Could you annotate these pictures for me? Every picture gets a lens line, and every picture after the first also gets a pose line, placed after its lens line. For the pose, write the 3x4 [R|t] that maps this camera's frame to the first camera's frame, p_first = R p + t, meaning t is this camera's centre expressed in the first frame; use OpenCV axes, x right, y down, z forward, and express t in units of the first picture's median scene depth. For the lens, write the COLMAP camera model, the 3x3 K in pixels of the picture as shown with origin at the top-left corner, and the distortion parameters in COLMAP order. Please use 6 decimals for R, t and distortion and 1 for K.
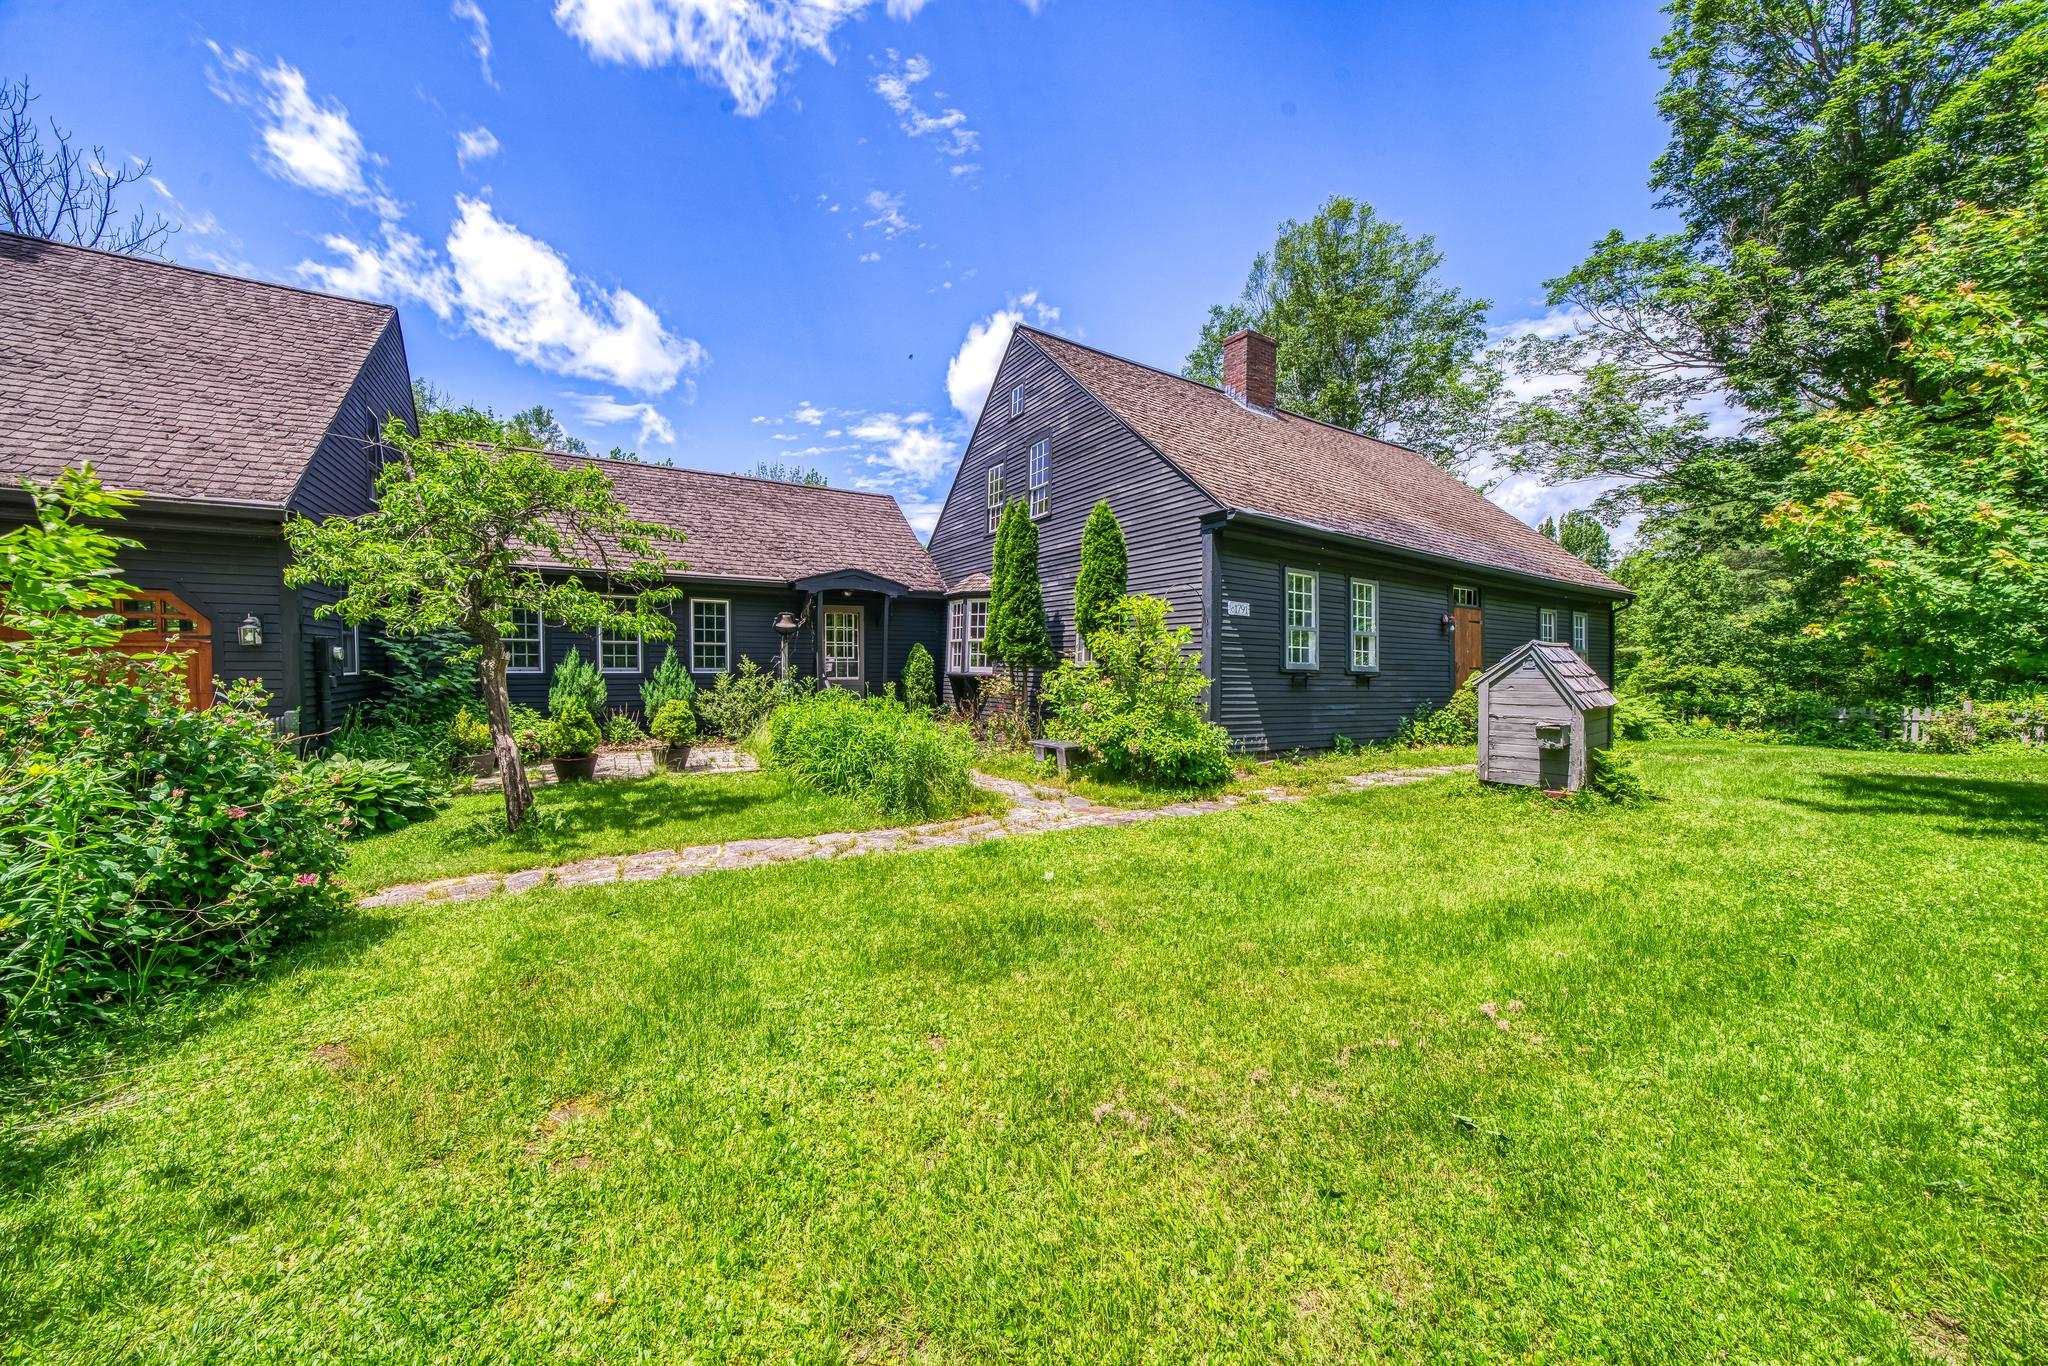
lens RADIAL K [[676.5, 0, 1018.2], [0, 676.5, 698.1], [0, 0, 1]] dist [-0.007714, 0.000216]
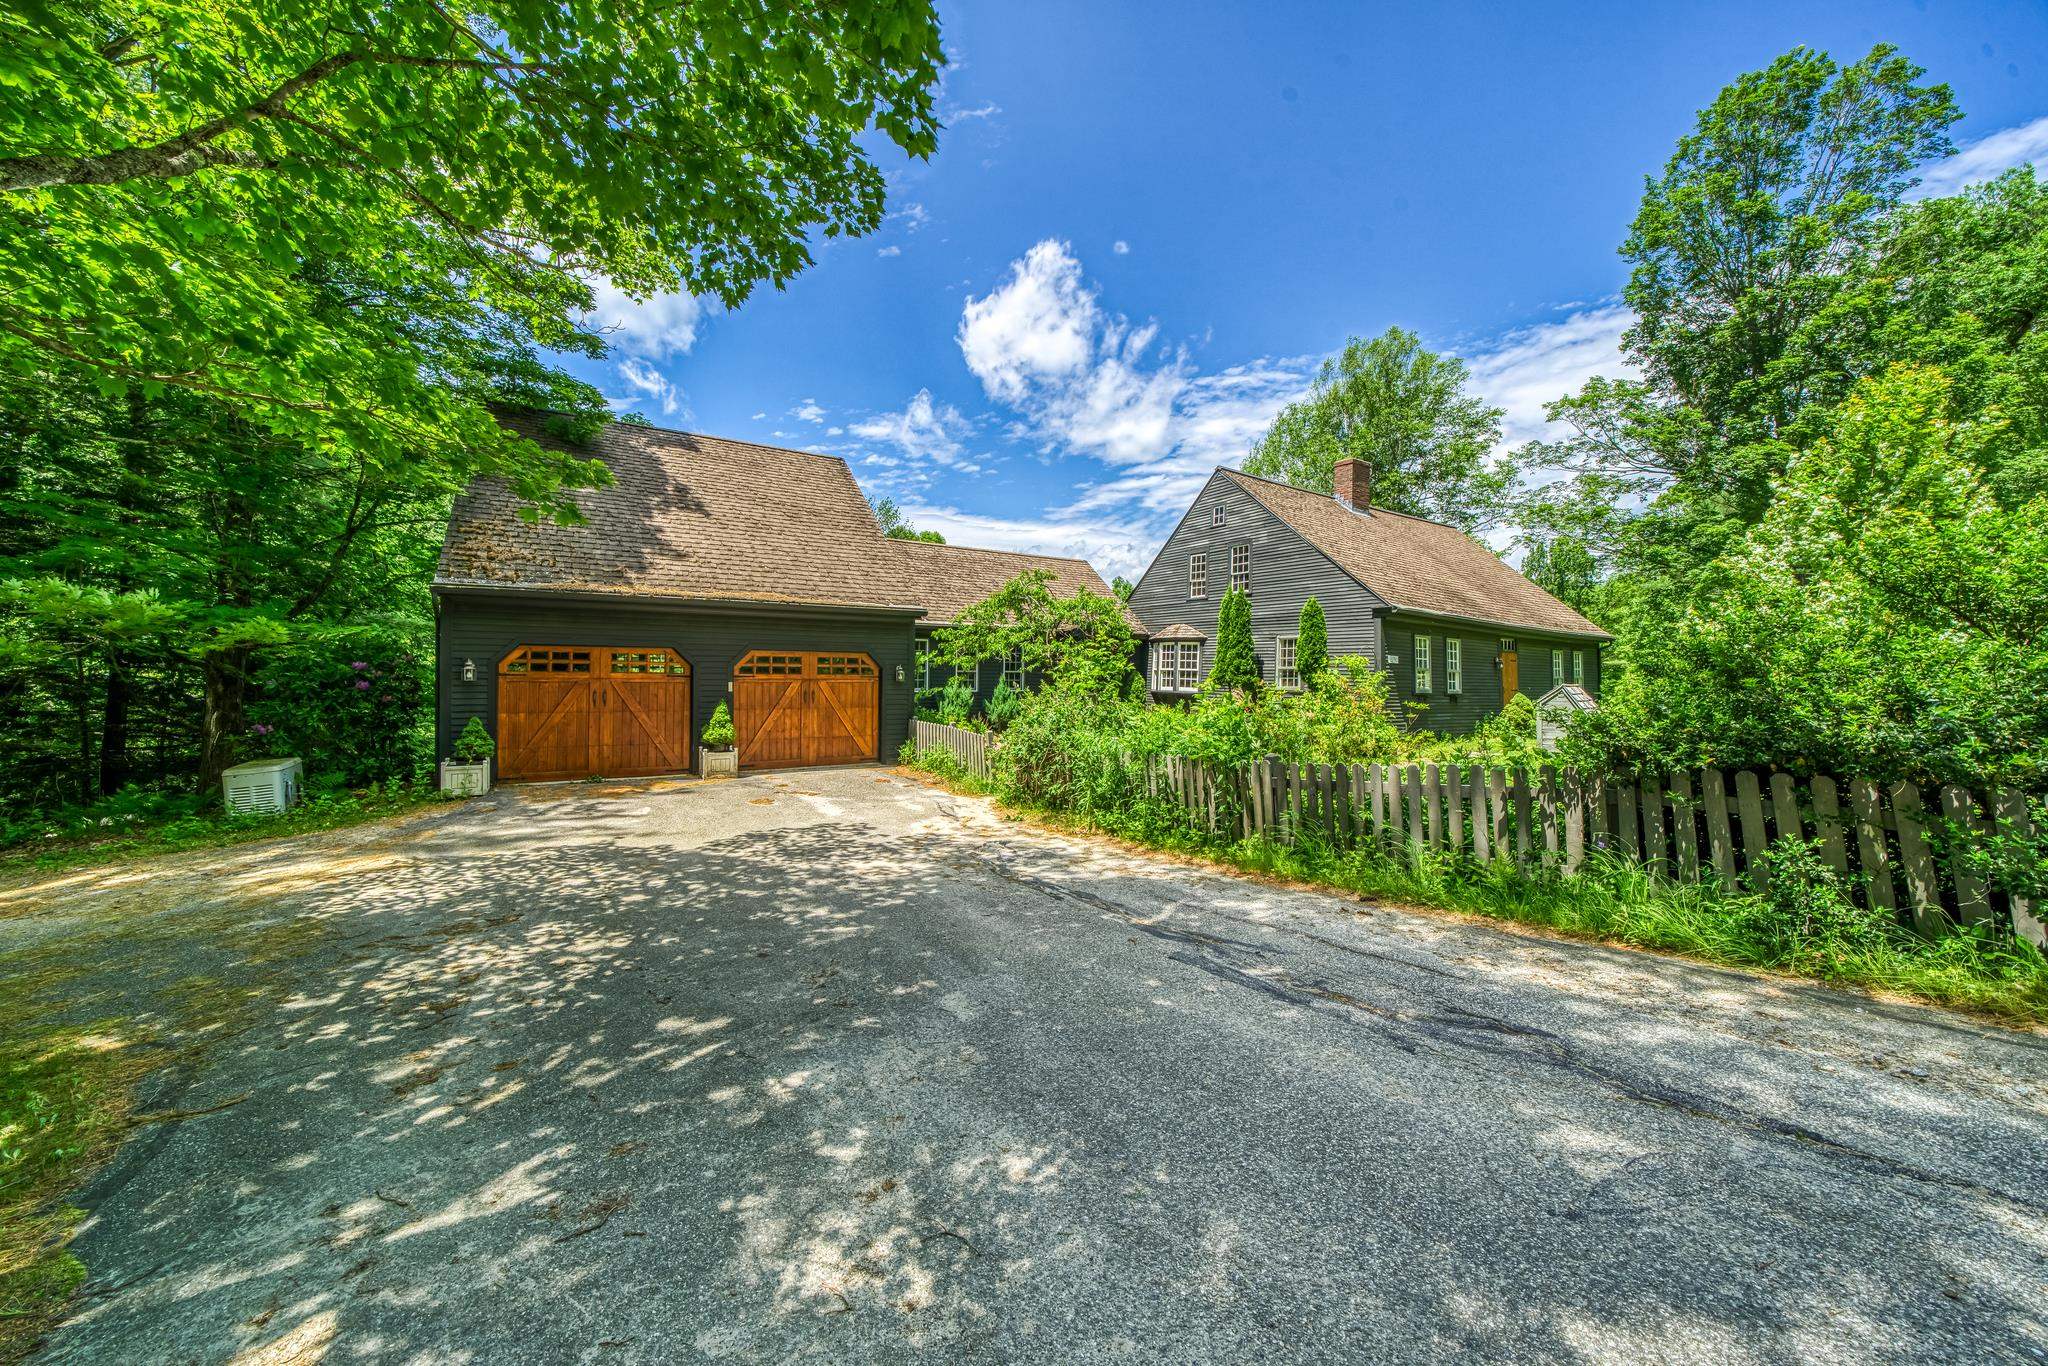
lens RADIAL K [[698.2, 0, 1024.0], [0, 698.2, 683.0], [0, 0, 1]] dist [-0.000119, -0.000072]
pose [[0.999456, 0.002172, 0.032906, -0.455612], [-0.001191, 0.999554, -0.029823, -0.009211], [-0.032956, 0.029767, 0.999013, -0.518378]]
